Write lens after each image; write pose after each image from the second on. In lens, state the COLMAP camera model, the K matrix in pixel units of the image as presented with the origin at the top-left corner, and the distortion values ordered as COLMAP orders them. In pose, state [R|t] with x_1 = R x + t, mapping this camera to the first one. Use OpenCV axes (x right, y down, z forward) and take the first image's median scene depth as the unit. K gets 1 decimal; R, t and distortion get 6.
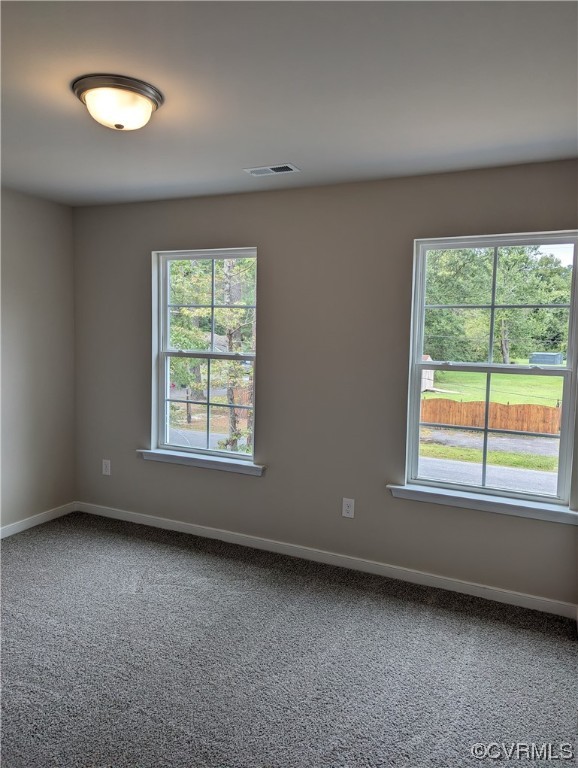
lens RADIAL K [[547.9, 0, 289.6], [0, 547.9, 378.9], [0, 0, 1]] dist [0.053999, -0.014383]
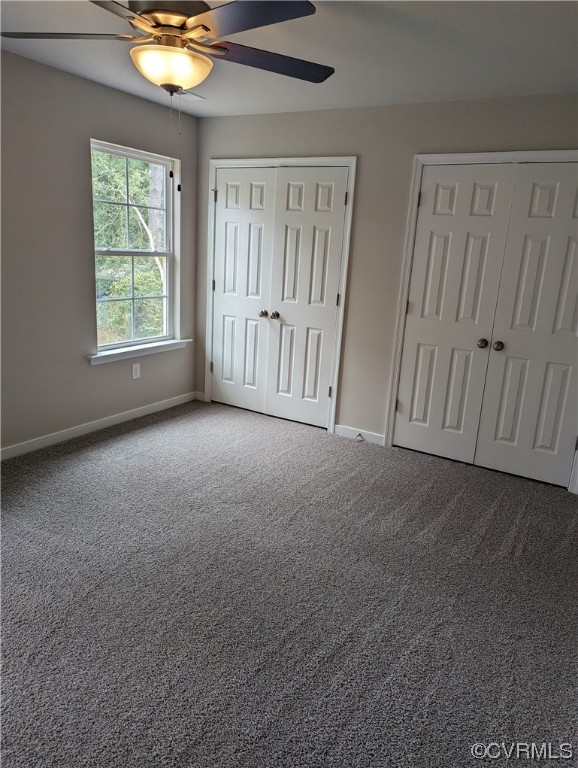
lens RADIAL K [[547.9, 0, 290.6], [0, 547.9, 380.9], [0, 0, 1]] dist [0.053999, -0.014383]
pose [[0.103565, -0.265320, 0.958582, -1.207466], [0.020530, 0.964129, 0.264638, -0.081301], [-0.994411, -0.007727, 0.105297, 0.570910]]
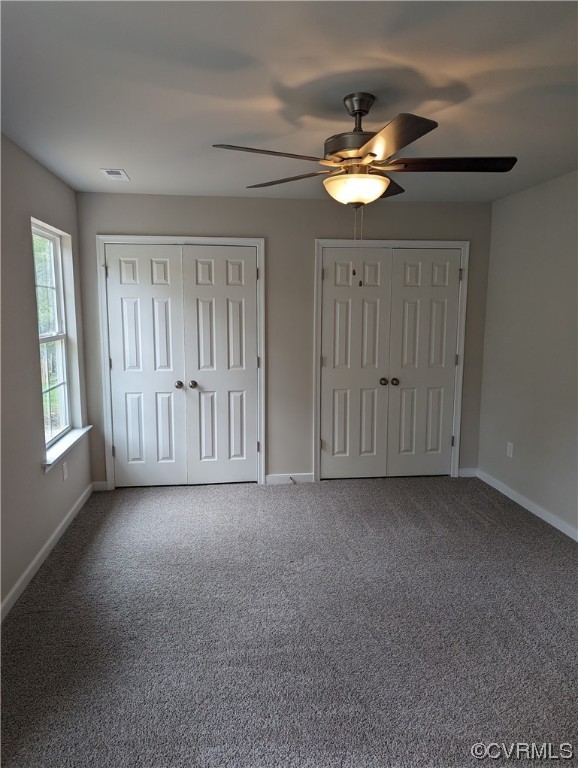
lens RADIAL K [[547.9, 0, 291.0], [0, 547.9, 384.9], [0, 0, 1]] dist [0.053999, -0.014383]
pose [[-0.526375, -0.150660, 0.836798, -1.169812], [0.050467, 0.976905, 0.207630, -0.133871], [-0.848754, 0.151522, -0.506615, 1.059302]]
